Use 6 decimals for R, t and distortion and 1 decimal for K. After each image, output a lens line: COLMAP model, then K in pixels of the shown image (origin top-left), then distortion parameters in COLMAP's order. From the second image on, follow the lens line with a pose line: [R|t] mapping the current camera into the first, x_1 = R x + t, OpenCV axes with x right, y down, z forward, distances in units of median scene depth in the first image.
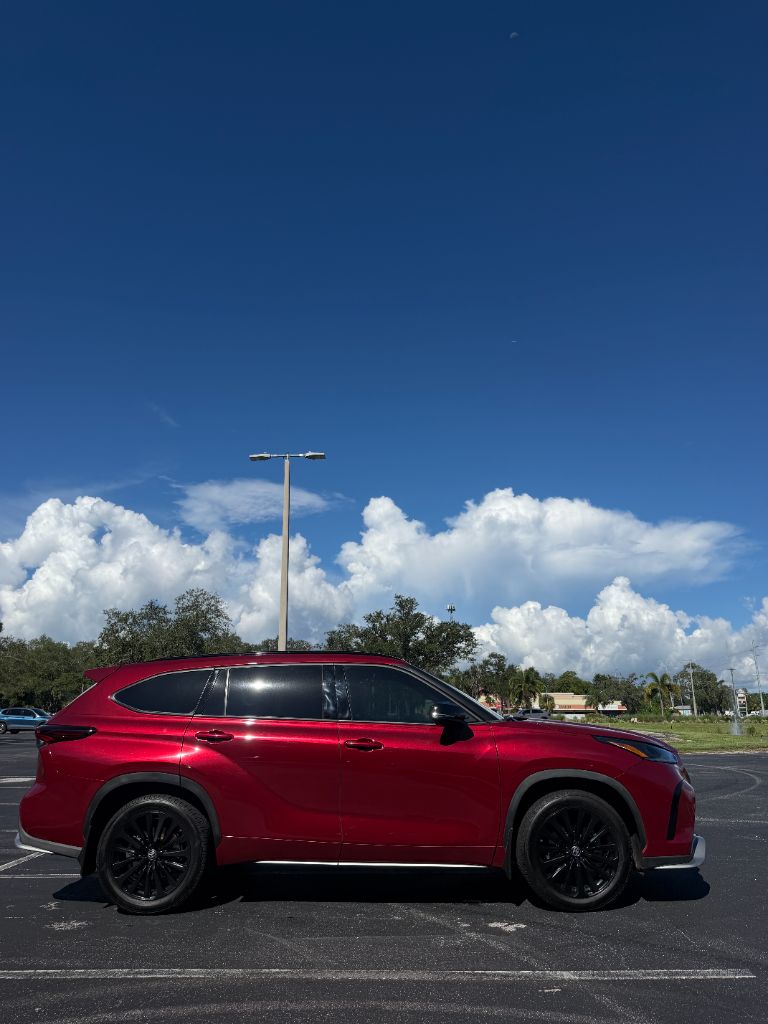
lens RADIAL K [[719.1, 0, 387.1], [0, 719.1, 504.3], [0, 0, 1]] dist [0.116613, -0.206011]
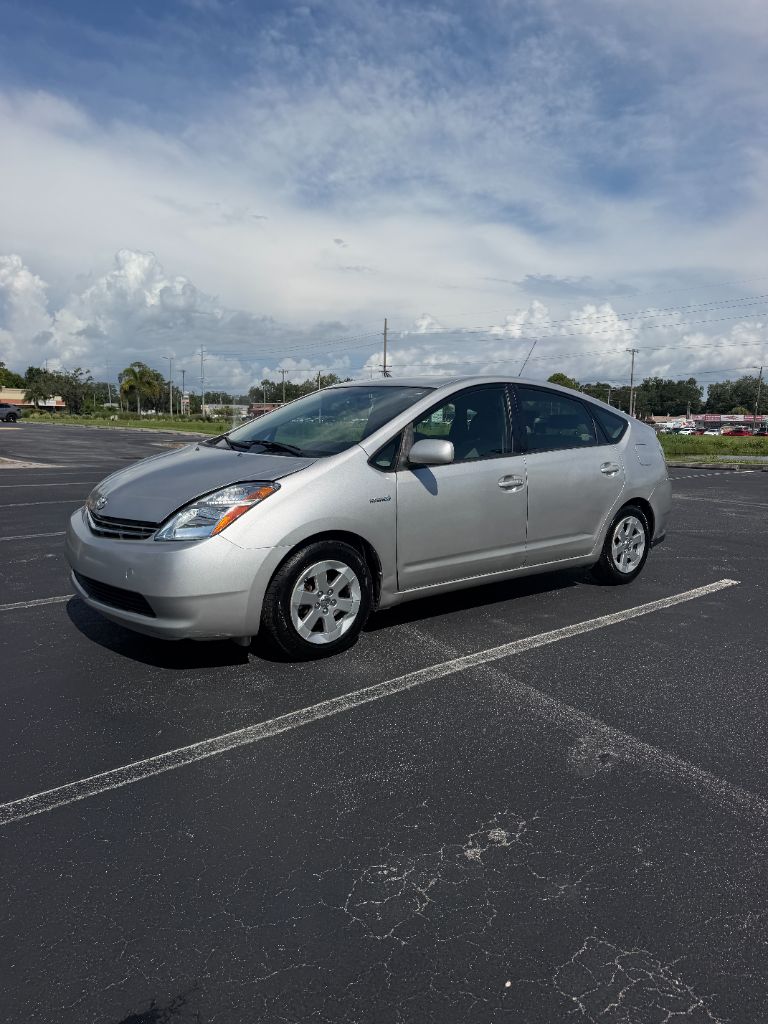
lens RADIAL K [[724.1, 0, 385.1], [0, 724.1, 511.2], [0, 0, 1]] dist [0.041785, -0.053267]
pose [[0.730998, -0.065019, 0.679275, -0.058851], [-0.215041, 0.922780, 0.319742, 0.054356], [-0.647610, -0.379803, 0.660569, 0.186578]]
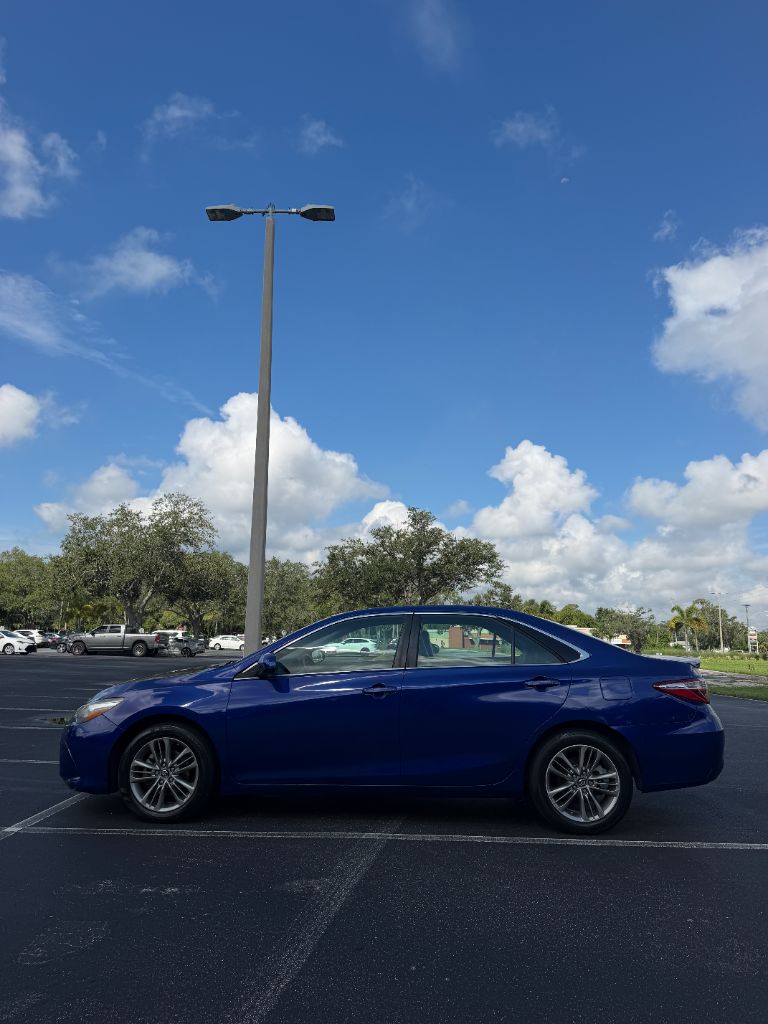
lens RADIAL K [[716.2, 0, 385.8], [0, 716.2, 491.8], [0, 0, 1]] dist [0.105578, -0.192245]
pose [[0.999692, 0.024817, -0.000661, -0.014683], [-0.024698, 0.996869, 0.075117, 0.042203], [0.002523, -0.075077, 0.997175, 0.144258]]
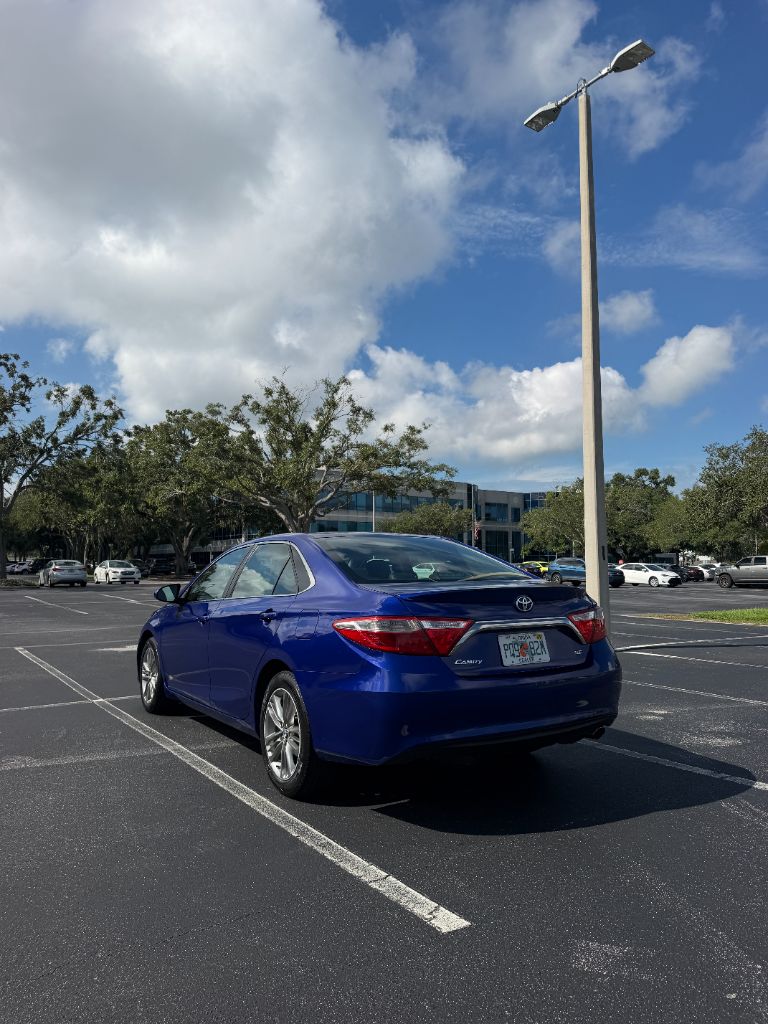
lens RADIAL K [[721.5, 0, 380.6], [0, 721.5, 498.4], [0, 0, 1]] dist [0.100298, -0.149392]
pose [[0.580755, -0.071380, -0.810943, 0.067666], [0.220840, 0.972608, 0.072544, 0.055414], [0.783552, -0.221218, 0.580611, 0.194181]]
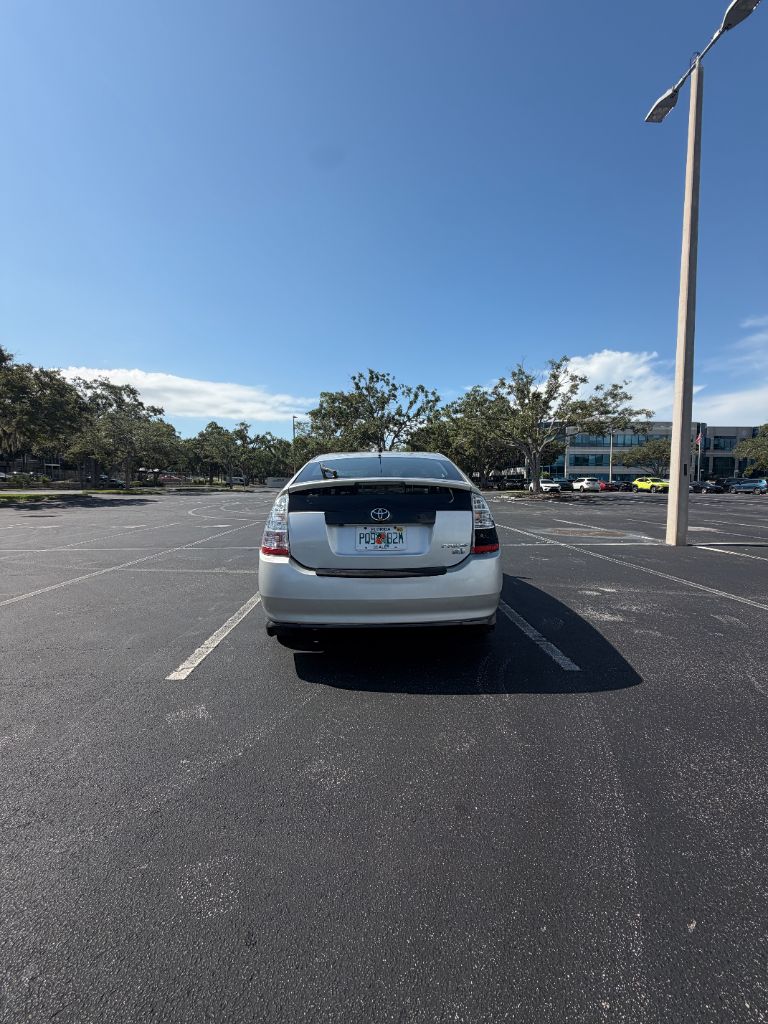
lens RADIAL K [[409.1, 0, 380.2], [0, 409.1, 511.7], [0, 0, 1]] dist [-0.005546, -0.000562]
pose [[0.062008, 0.072239, -0.995458, 0.075878], [0.277197, 0.956893, 0.086707, 0.070445], [0.958810, -0.281314, 0.039311, 0.242745]]
